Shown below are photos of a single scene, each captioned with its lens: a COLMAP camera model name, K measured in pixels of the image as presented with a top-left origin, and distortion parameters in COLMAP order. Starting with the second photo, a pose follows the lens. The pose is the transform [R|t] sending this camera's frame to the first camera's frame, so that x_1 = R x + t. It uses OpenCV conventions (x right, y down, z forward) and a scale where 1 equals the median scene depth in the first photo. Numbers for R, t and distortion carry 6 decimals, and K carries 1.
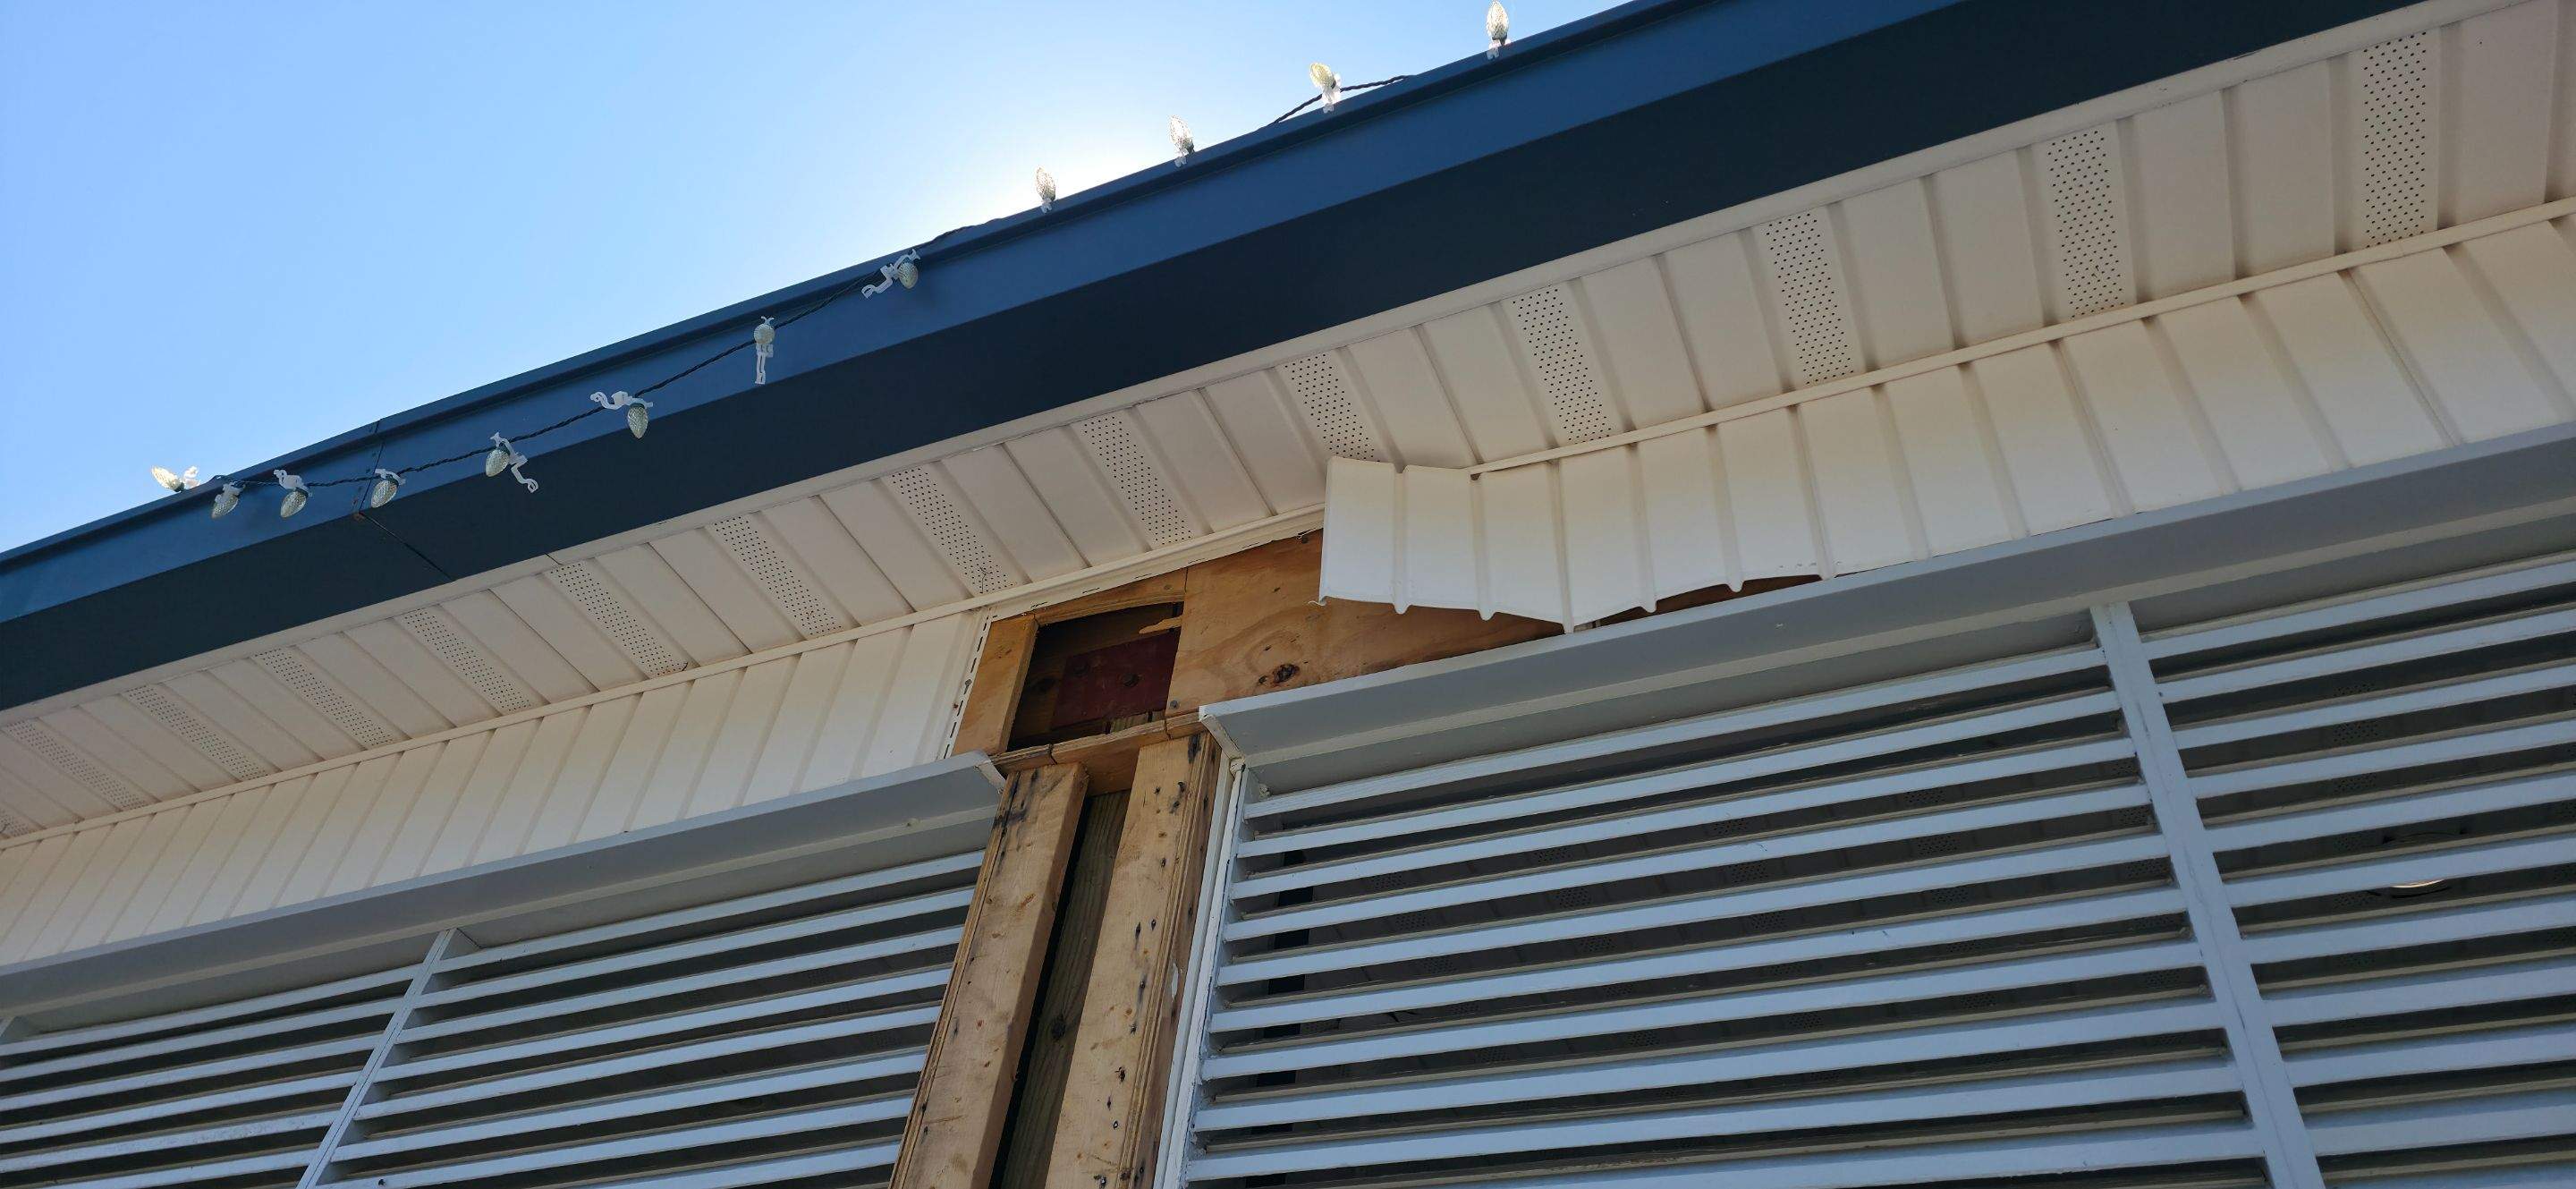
lens RADIAL K [[1691.8, 0, 1303.8], [0, 1691.8, 596.8], [0, 0, 1]] dist [0.076656, -0.077585]
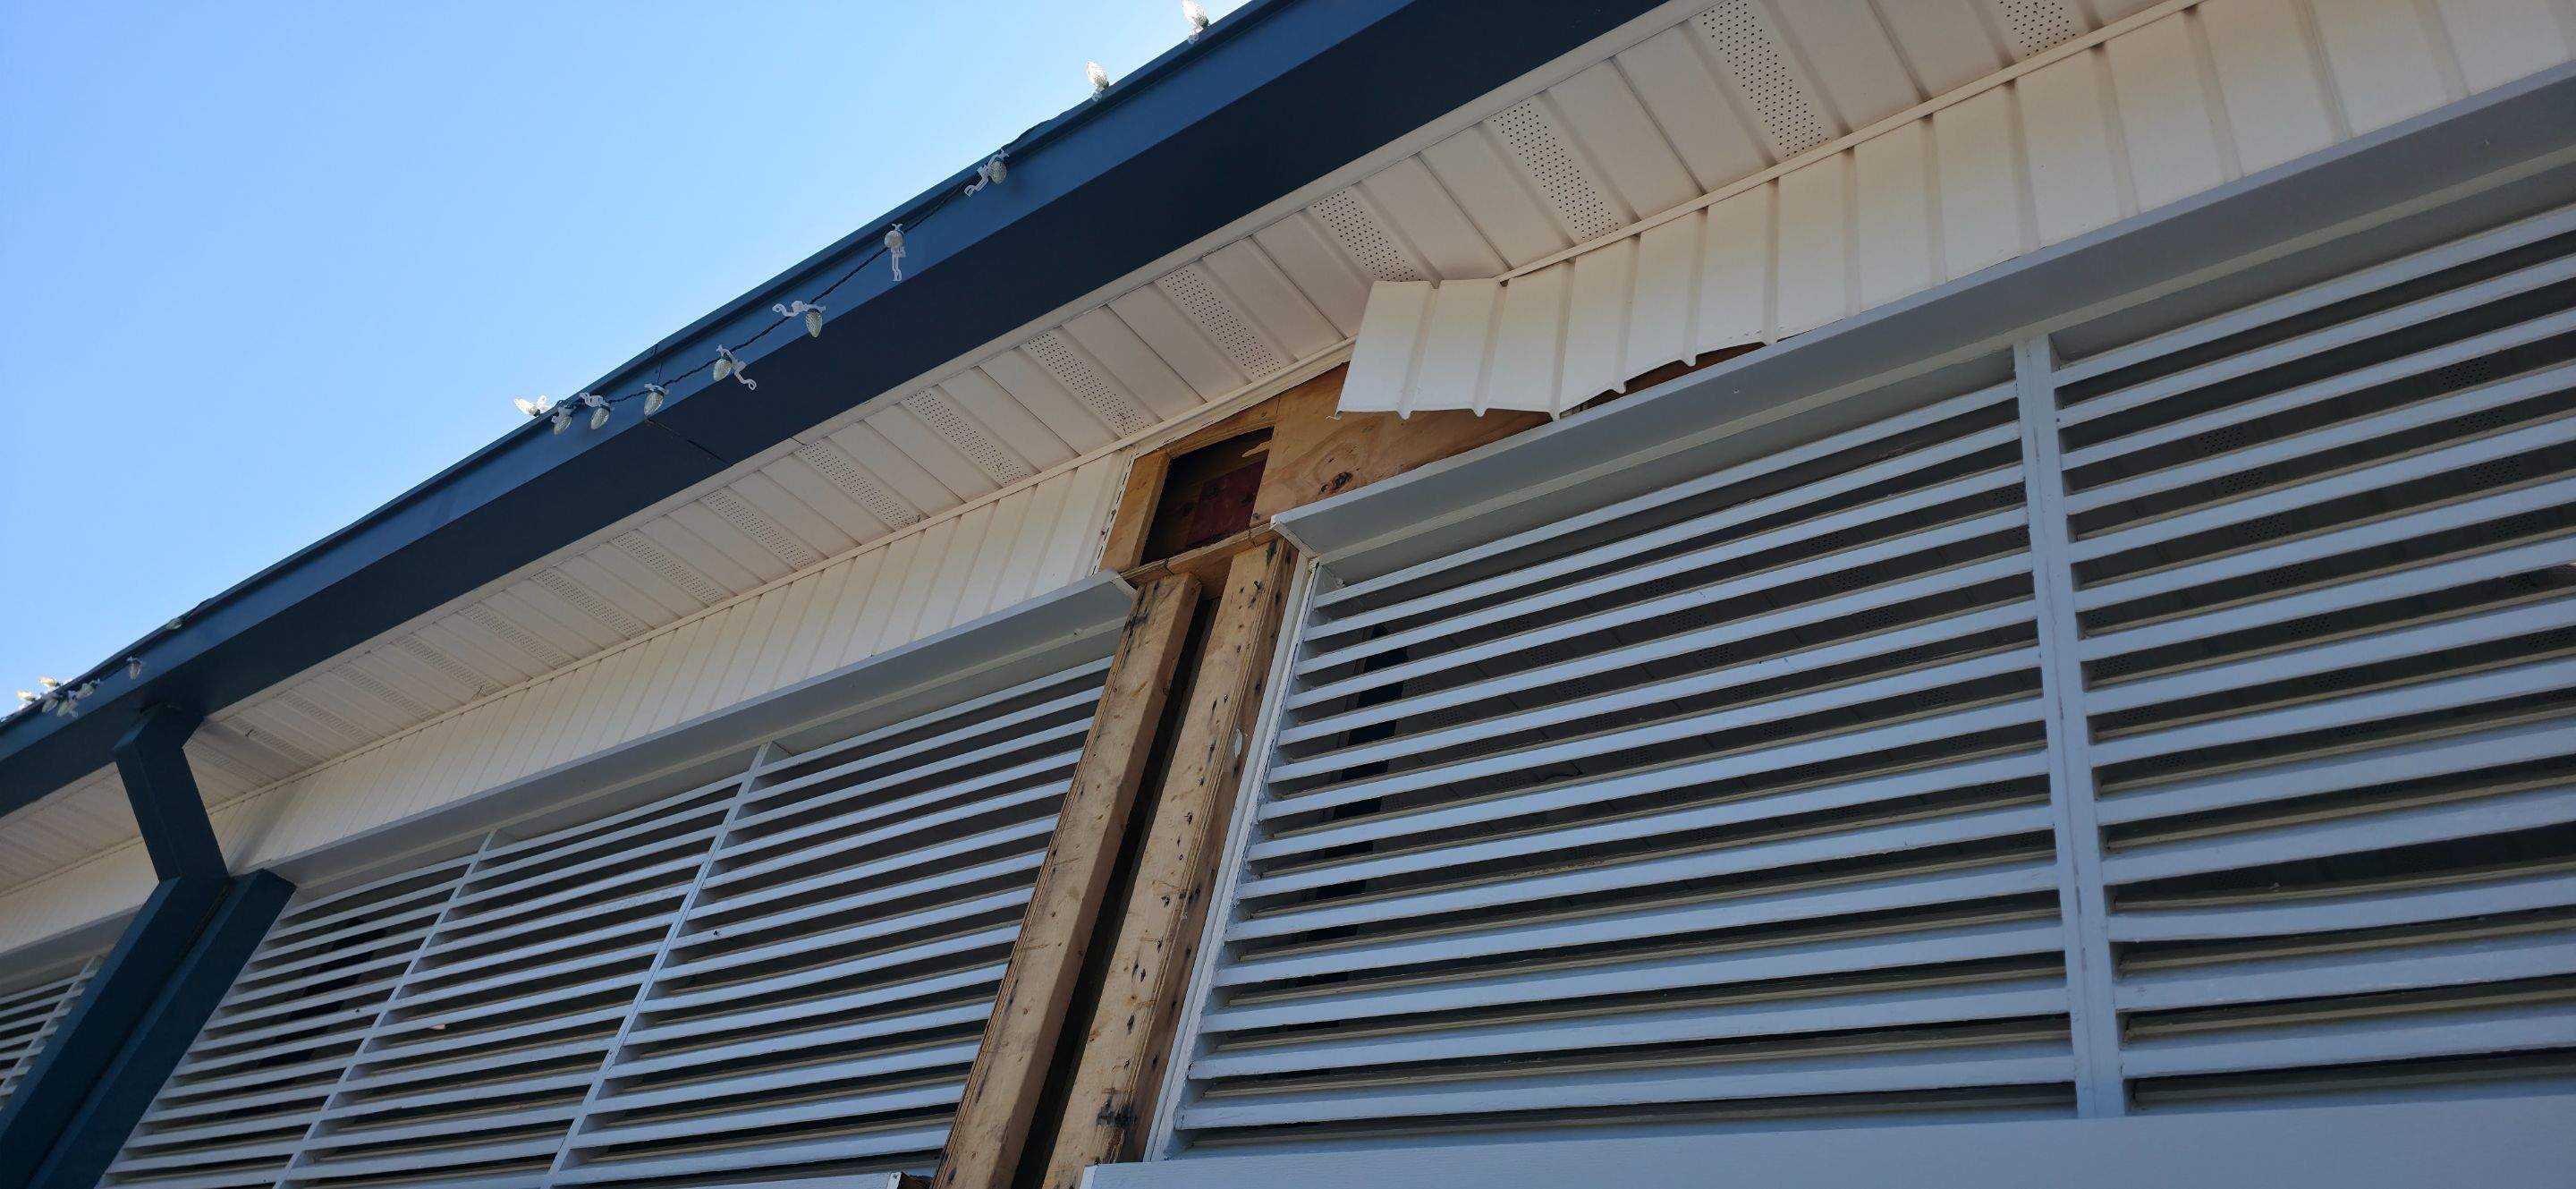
lens RADIAL K [[1691.8, 0, 1295.0], [0, 1691.8, 589.2], [0, 0, 1]] dist [0.076656, -0.077585]
pose [[0.963754, -0.079257, -0.254747, 0.241391], [0.105365, 0.990306, 0.090512, 0.011610], [0.245104, -0.114072, 0.962763, -0.114640]]
